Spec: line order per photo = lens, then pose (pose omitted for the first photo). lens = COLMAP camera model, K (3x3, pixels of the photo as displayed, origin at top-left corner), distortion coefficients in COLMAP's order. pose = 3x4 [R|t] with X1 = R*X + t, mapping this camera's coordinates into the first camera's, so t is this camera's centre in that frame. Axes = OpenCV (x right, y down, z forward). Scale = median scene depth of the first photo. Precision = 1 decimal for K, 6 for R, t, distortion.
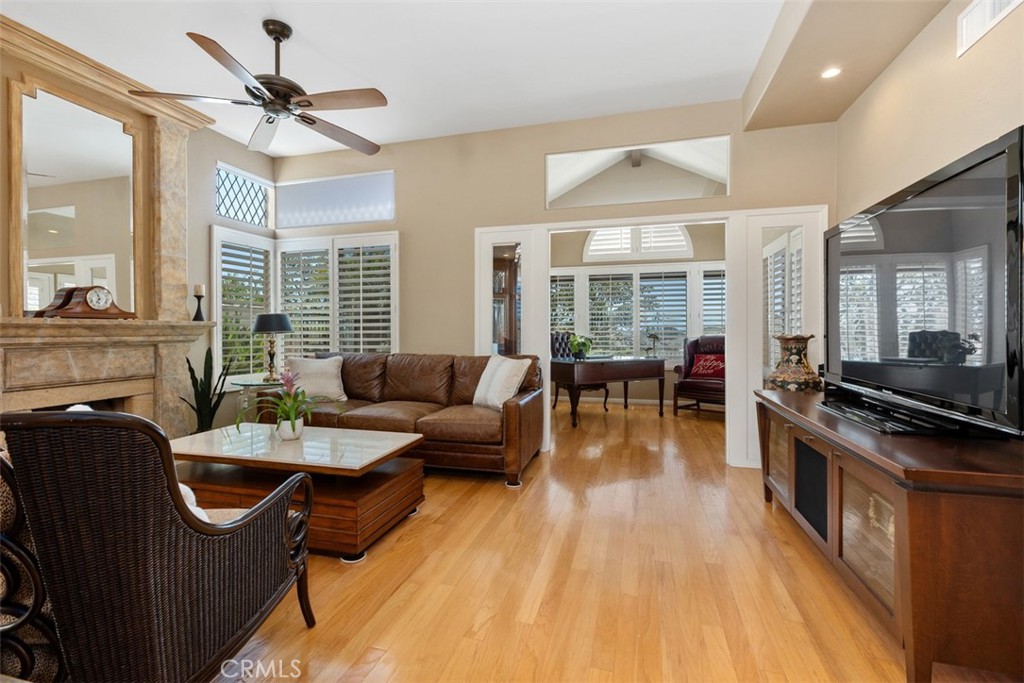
lens RADIAL K [[462.0, 0, 504.1], [0, 462.0, 332.6], [0, 0, 1]] dist [-0.000217, -0.000957]
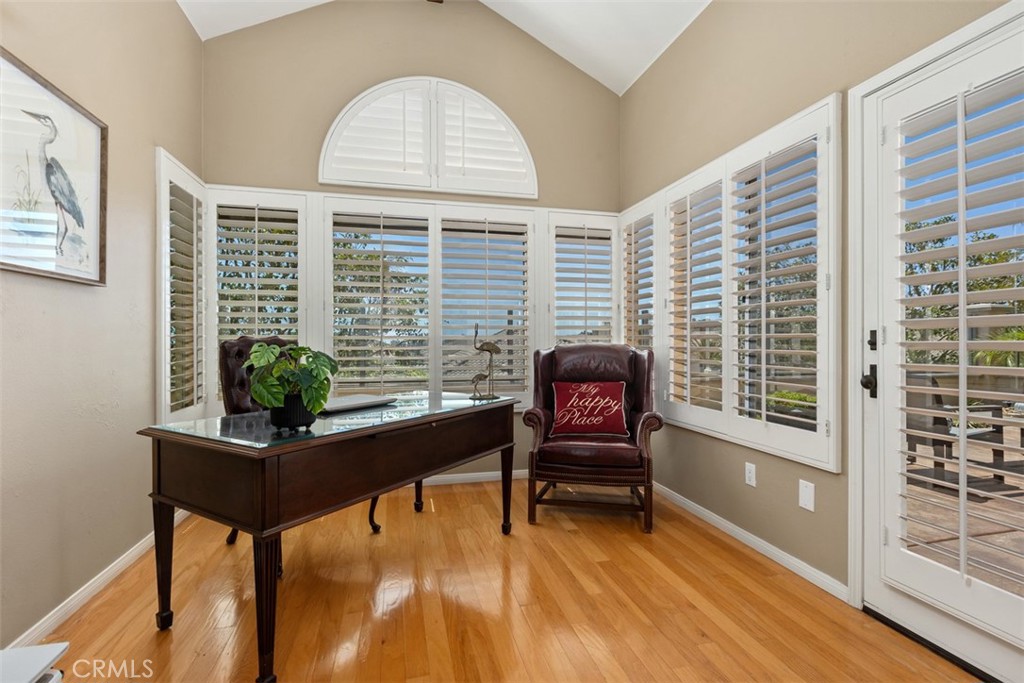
lens RADIAL K [[462.0, 0, 512.5], [0, 462.0, 338.5], [0, 0, 1]] dist [-0.000217, -0.000957]
pose [[0.857310, 0.004368, 0.514782, 0.174473], [0.000085, 0.999963, -0.008627, 0.005500], [-0.514801, 0.007440, 0.857277, 0.893077]]
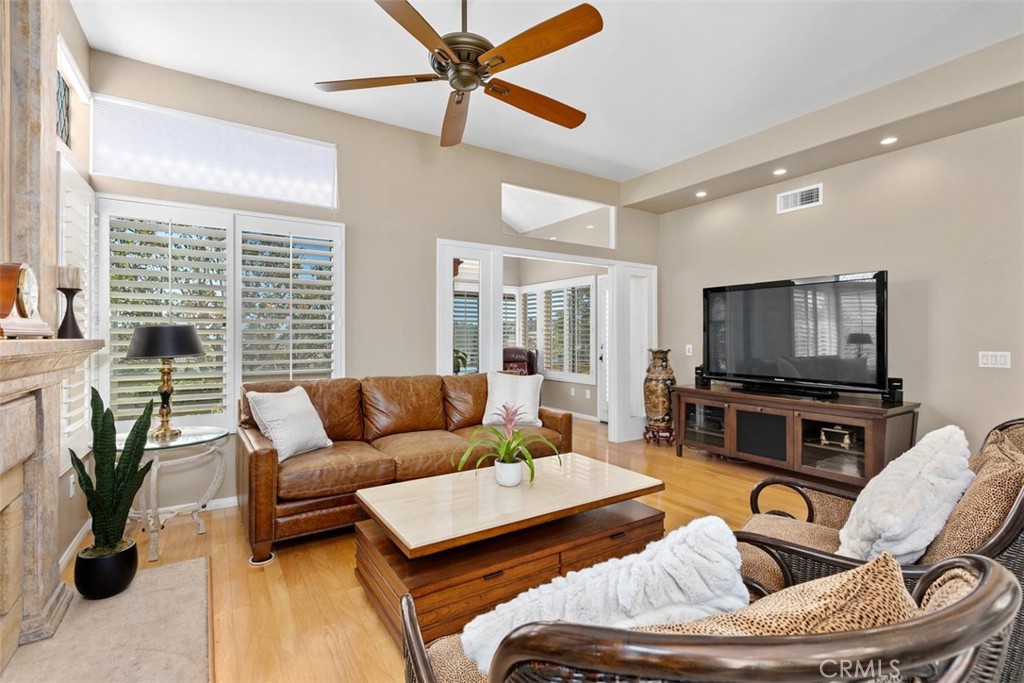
lens RADIAL K [[462.0, 0, 492.4], [0, 462.0, 336.6], [0, 0, 1]] dist [-0.000217, -0.000957]
pose [[0.675304, 0.002537, 0.737535, -0.722318], [0.003263, 0.999974, -0.006427, -0.021929], [-0.737532, 0.006746, 0.675278, 0.306148]]
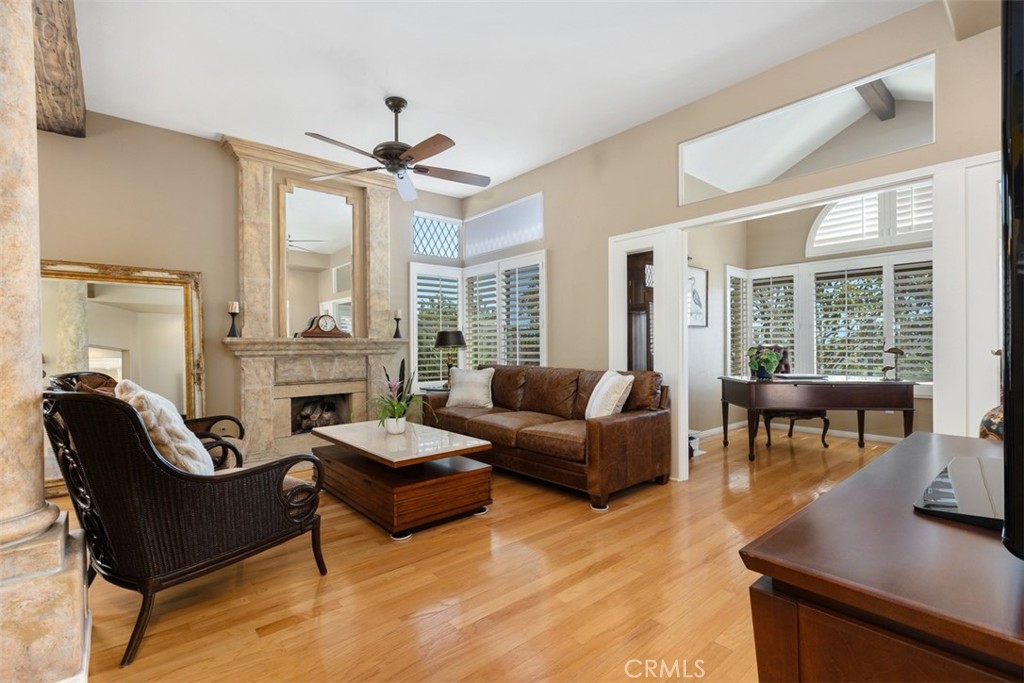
lens RADIAL K [[462.0, 0, 502.5], [0, 462.0, 348.8], [0, 0, 1]] dist [-0.000217, -0.000957]
pose [[0.834326, 0.001123, -0.551270, 0.298721], [0.002948, 0.999975, 0.006500, -0.002458], [0.551263, -0.007048, 0.834302, 0.081196]]
